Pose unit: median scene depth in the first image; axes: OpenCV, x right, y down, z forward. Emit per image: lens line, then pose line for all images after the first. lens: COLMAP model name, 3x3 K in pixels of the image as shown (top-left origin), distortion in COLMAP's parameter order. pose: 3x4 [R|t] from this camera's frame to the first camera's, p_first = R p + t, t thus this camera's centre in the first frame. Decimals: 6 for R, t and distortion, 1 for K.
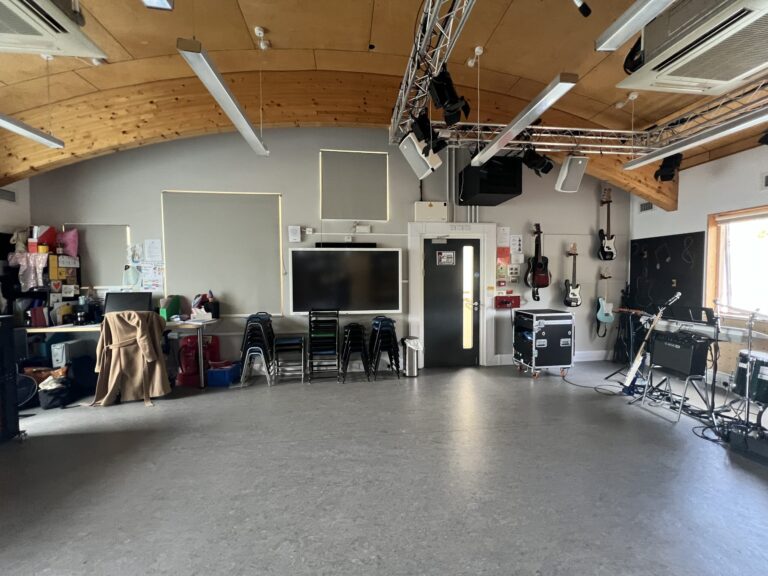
lens RADIAL K [[306.7, 0, 379.3], [0, 306.7, 284.1], [0, 0, 1]] dist [-0.001544, 0.000737]
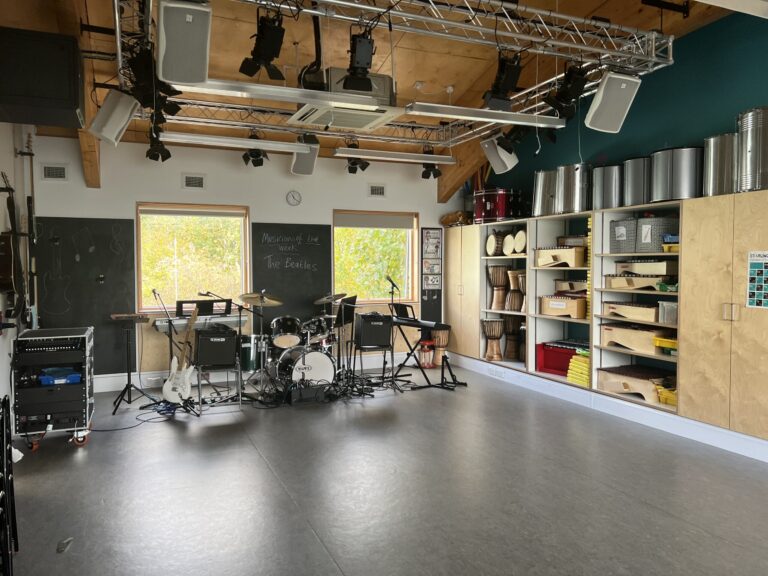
lens RADIAL K [[576.3, 0, 384.1], [0, 576.3, 282.3], [0, 0, 1]] dist [0.056405, -0.055720]
pose [[-0.298789, -0.023698, 0.954025, -0.786542], [0.052356, 0.997779, 0.041183, -0.020651], [-0.952882, 0.062254, -0.296884, 0.831463]]
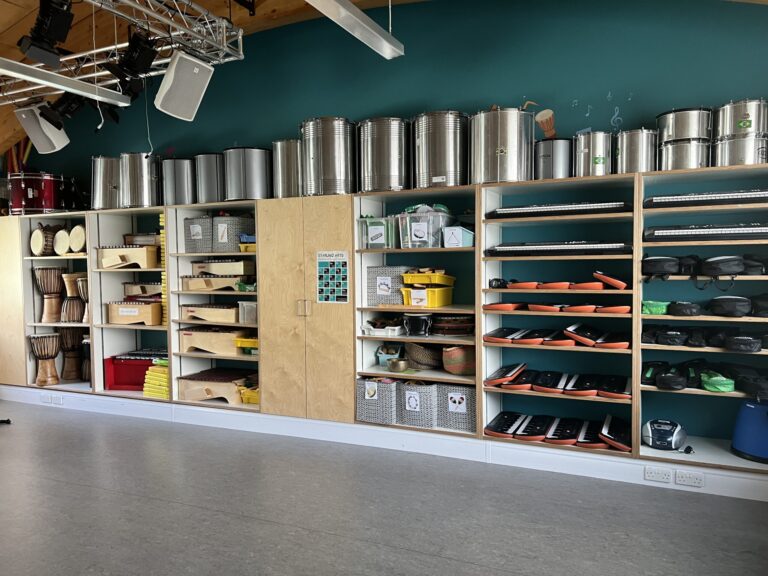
lens RADIAL K [[576.3, 0, 389.0], [0, 576.3, 291.7], [0, 0, 1]] dist [0.056405, -0.055720]
pose [[-0.859890, -0.007683, 0.510422, -0.666138], [0.044873, 0.994878, 0.090572, -0.015067], [-0.508504, 0.100786, -0.855141, 0.783533]]
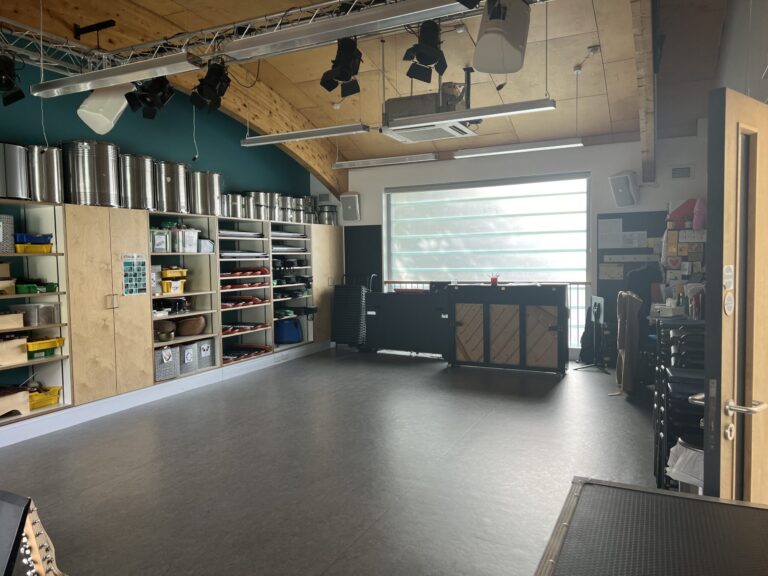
lens RADIAL K [[576.3, 0, 383.7], [0, 576.3, 286.1], [0, 0, 1]] dist [0.056405, -0.055720]
pose [[-0.525538, 0.060602, -0.848609, 0.943834], [-0.022849, 0.996095, 0.085285, -0.054085], [0.850463, 0.064211, -0.522100, 1.150516]]
